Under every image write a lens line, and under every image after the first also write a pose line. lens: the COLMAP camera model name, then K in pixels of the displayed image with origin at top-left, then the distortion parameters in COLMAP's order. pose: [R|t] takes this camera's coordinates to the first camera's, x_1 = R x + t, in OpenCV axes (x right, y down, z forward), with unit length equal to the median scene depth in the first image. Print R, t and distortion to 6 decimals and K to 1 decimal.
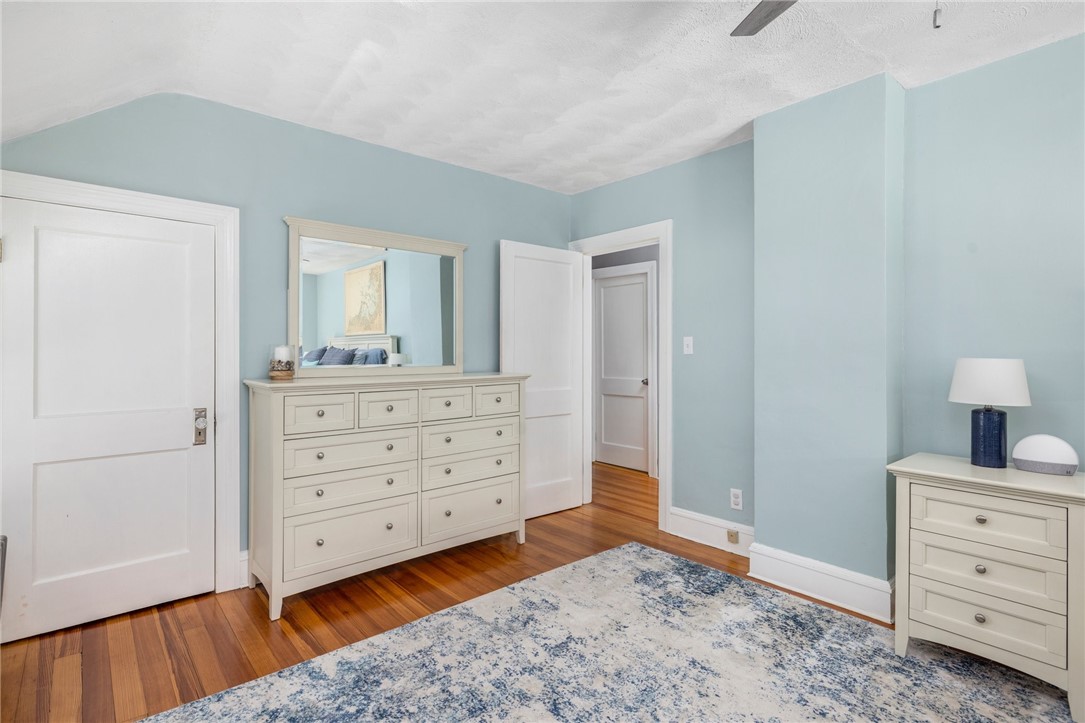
lens RADIAL K [[521.5, 0, 559.0], [0, 521.5, 349.9], [0, 0, 1]] dist [0.002154, 0.000775]
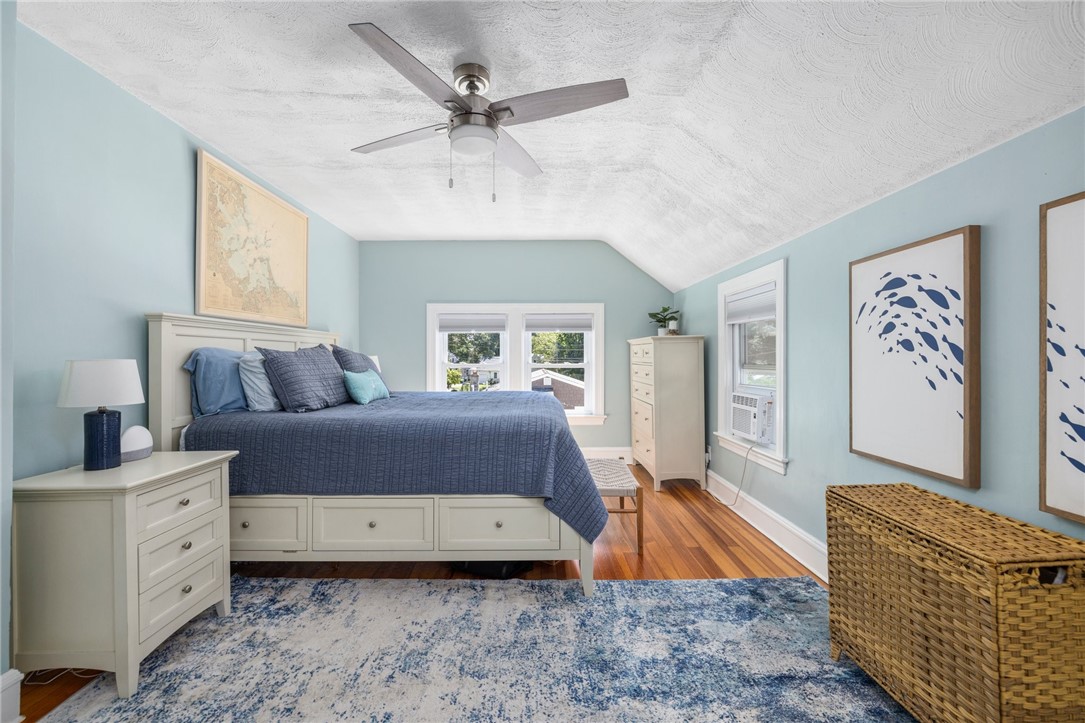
lens RADIAL K [[464.7, 0, 513.7], [0, 464.7, 359.8], [0, 0, 1]] dist [-0.000394, 0.000103]
pose [[-0.726144, -0.002491, 0.687538, -0.376566], [-0.005090, 0.999986, -0.001752, 0.014265], [-0.687524, -0.004772, -0.726146, 1.184997]]
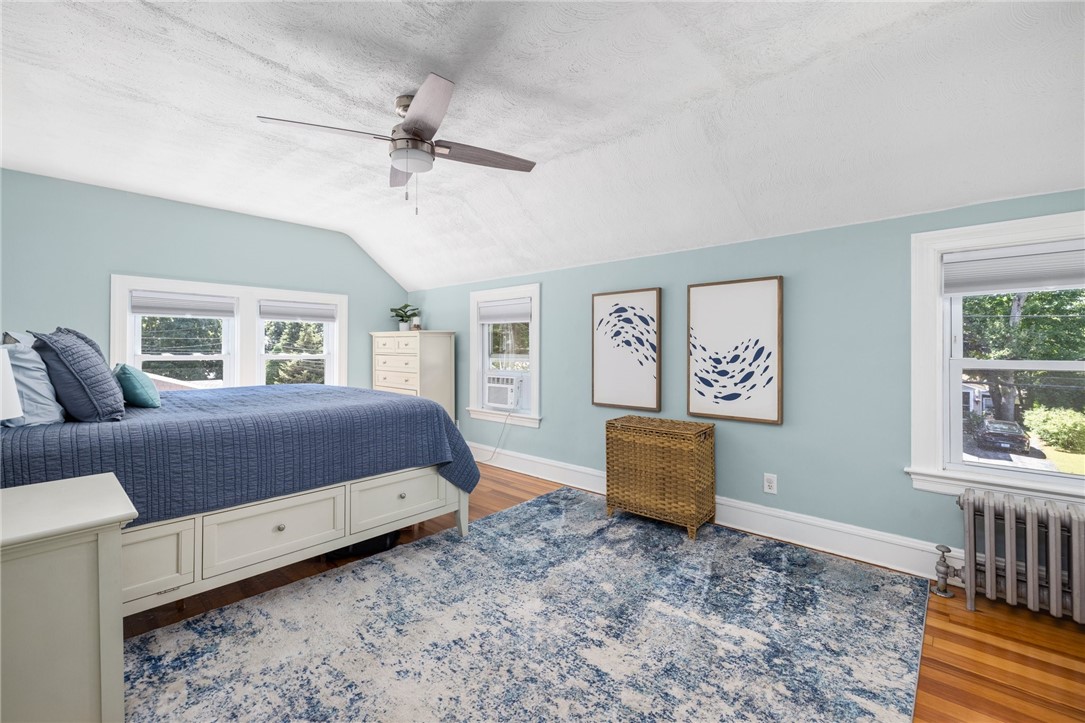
lens RADIAL K [[469.7, 0, 546.8], [0, 469.7, 350.9], [0, 0, 1]] dist [-0.002536, -0.000078]
pose [[-0.995506, -0.002808, -0.094661, 0.176014], [-0.002268, 0.999981, -0.005809, 0.020250], [0.094676, -0.005568, -0.995493, 1.735987]]
